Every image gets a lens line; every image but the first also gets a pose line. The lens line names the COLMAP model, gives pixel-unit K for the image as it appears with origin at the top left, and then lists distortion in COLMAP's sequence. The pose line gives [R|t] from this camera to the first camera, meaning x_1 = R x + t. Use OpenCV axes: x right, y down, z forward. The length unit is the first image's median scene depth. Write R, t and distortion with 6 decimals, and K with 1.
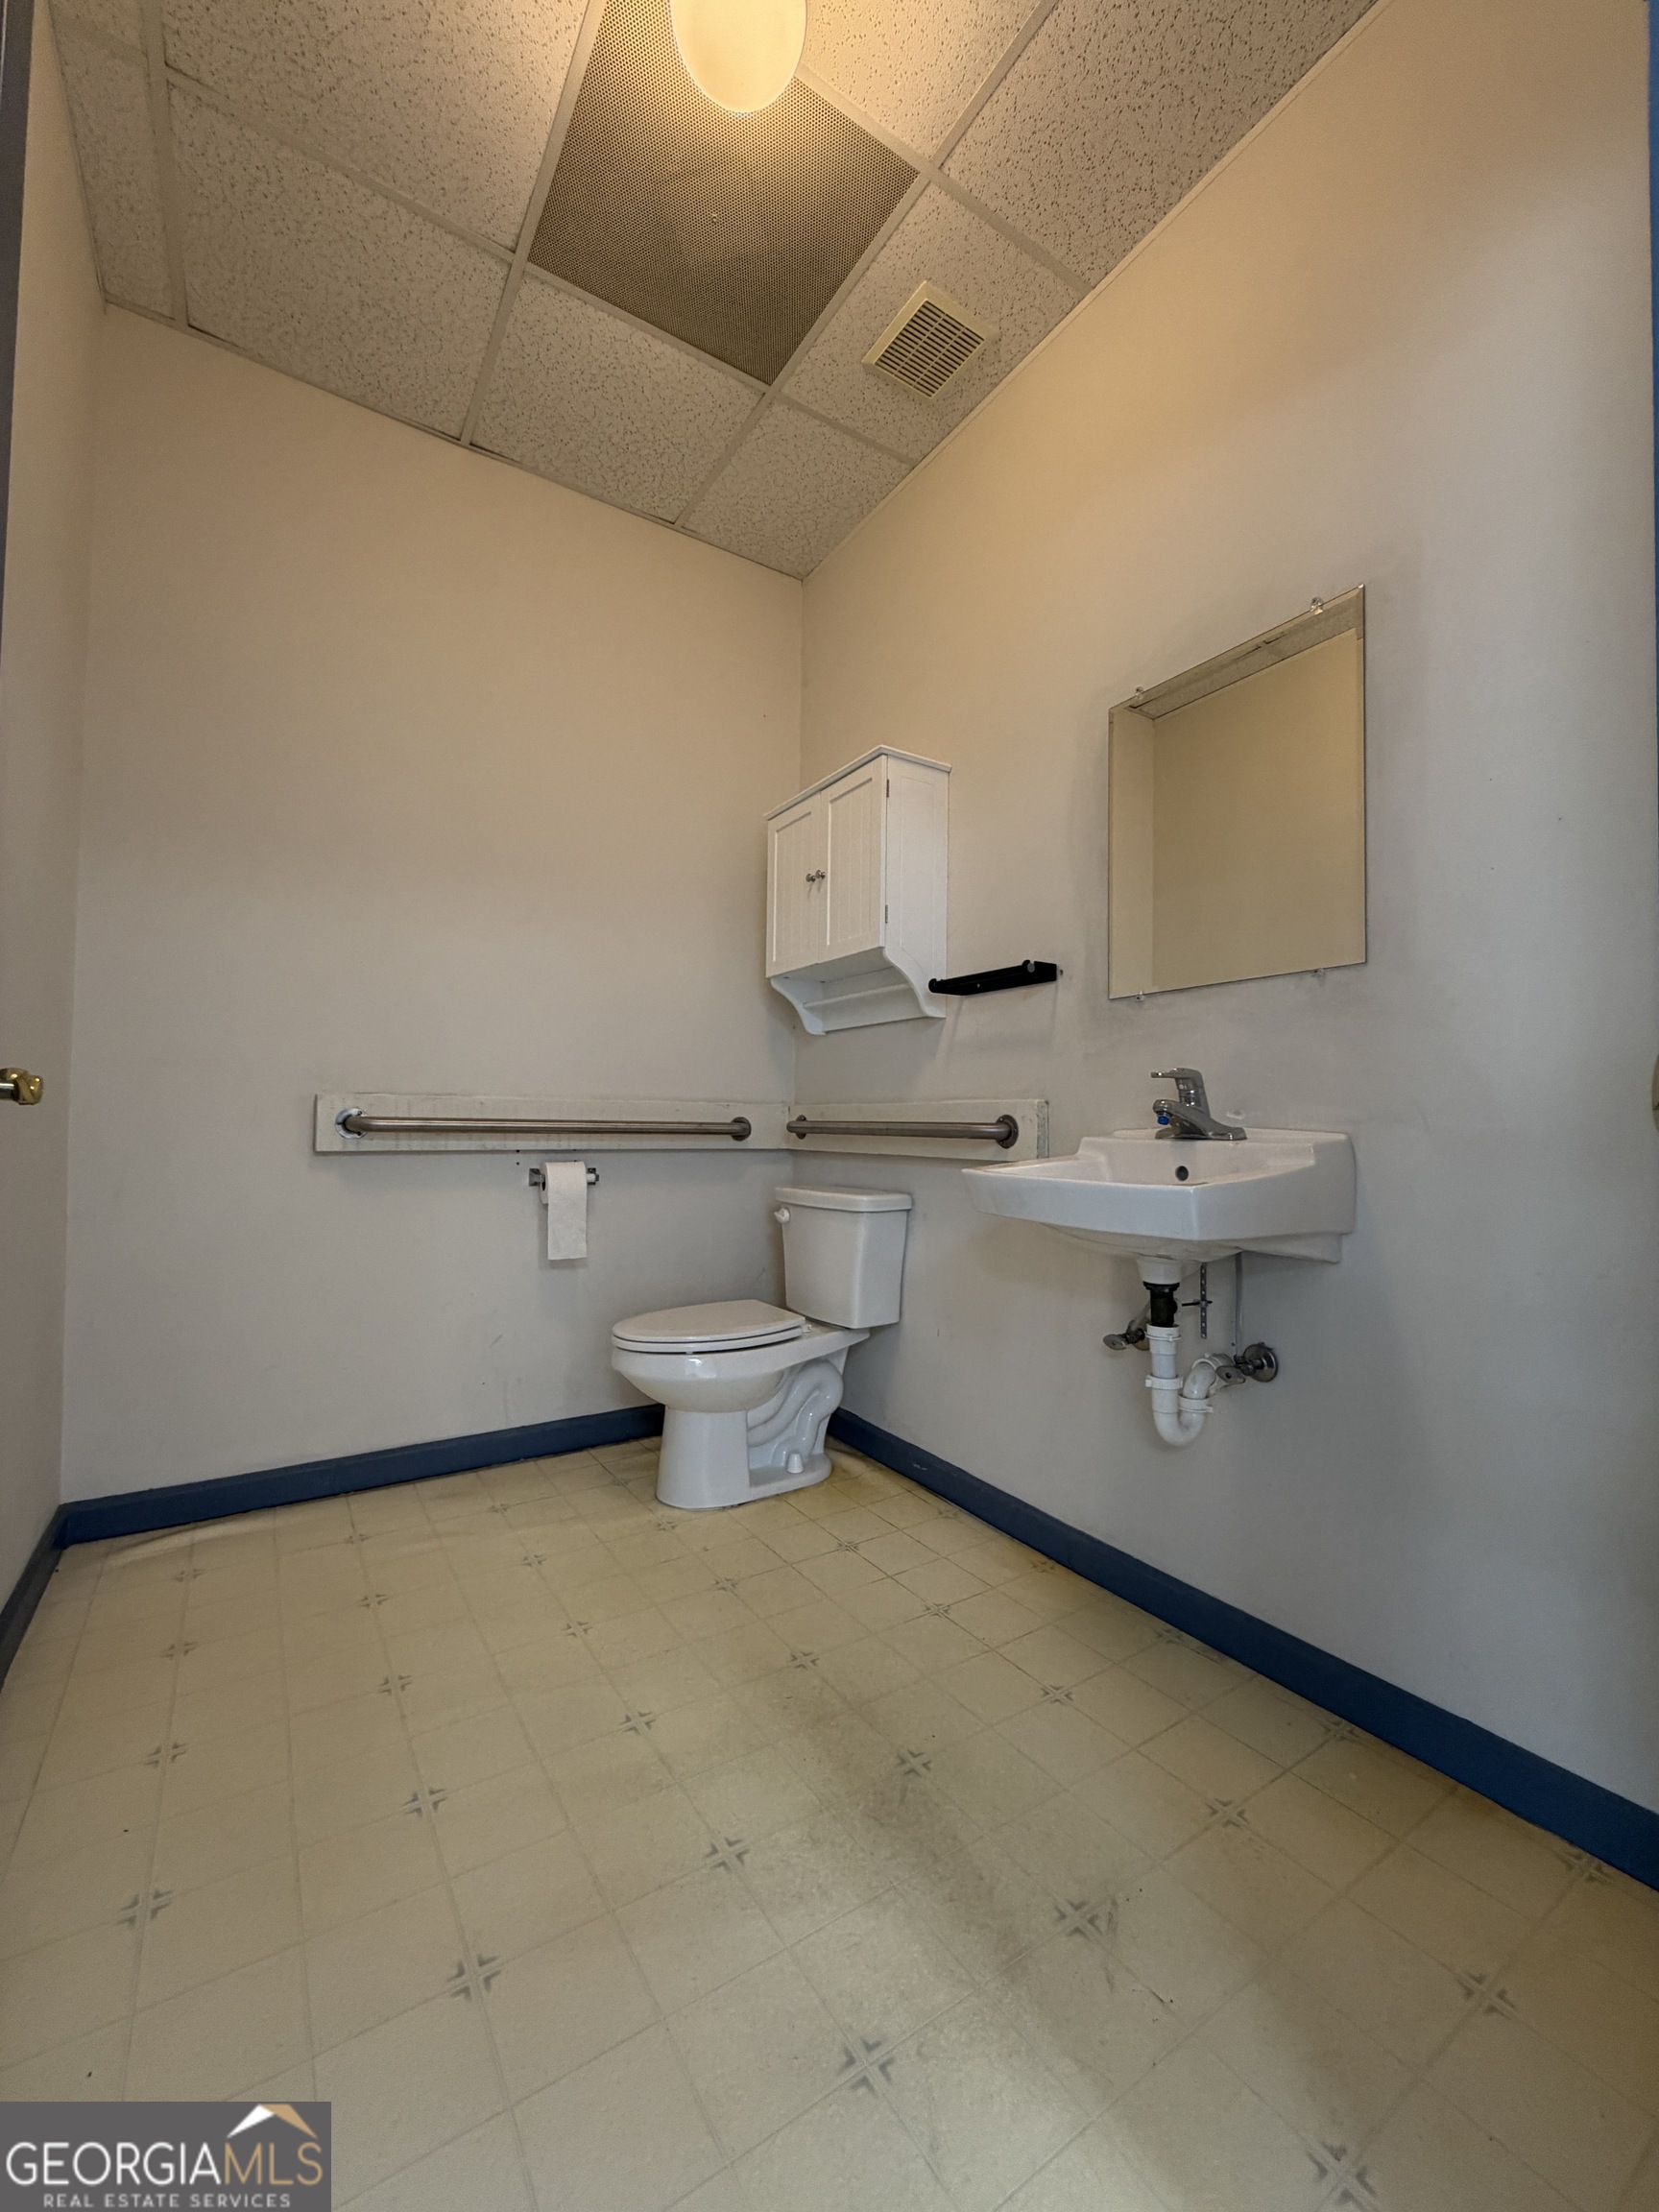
lens RADIAL K [[881.2, 0, 827.5], [0, 881.2, 1103.0], [0, 0, 1]] dist [0.000149, 0.000311]
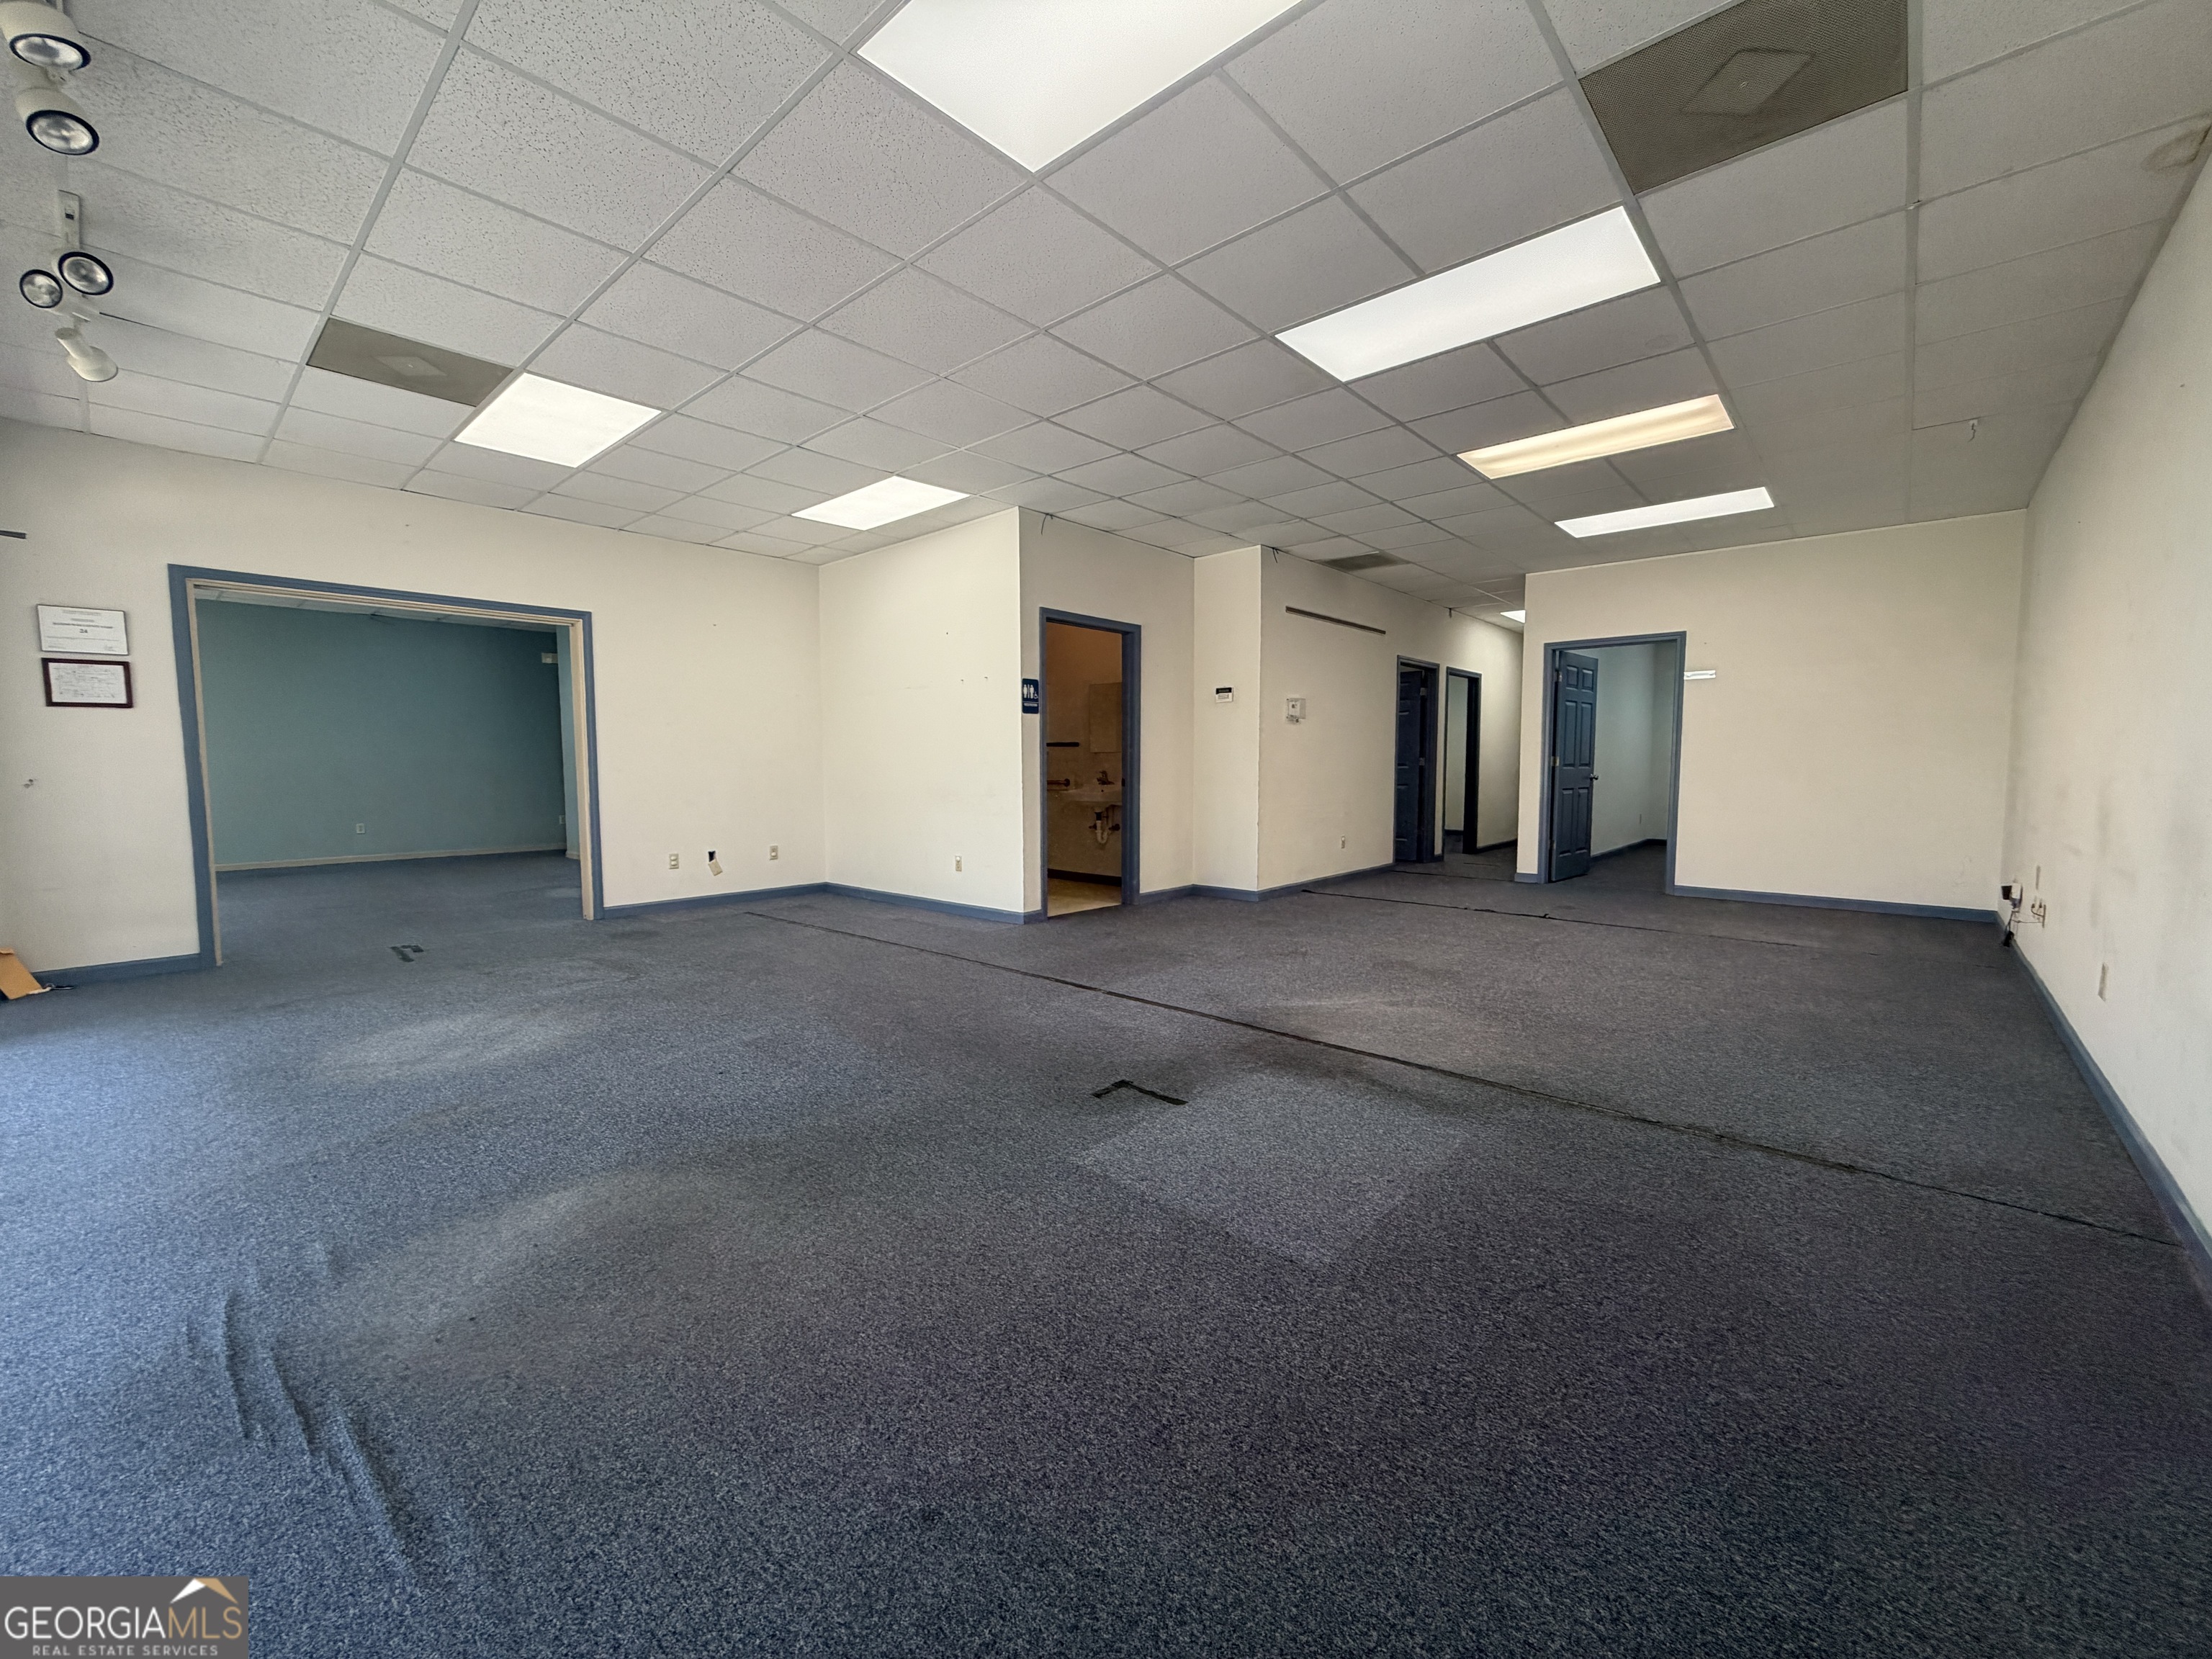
lens RADIAL K [[881.2, 0, 1100.1], [0, 881.2, 825.3], [0, 0, 1]] dist [0.000149, 0.000311]
pose [[0.964284, -0.028221, 0.263361, -0.906396], [0.002857, 0.995358, 0.096199, -0.201722], [-0.264853, -0.092011, 0.959889, -3.685806]]
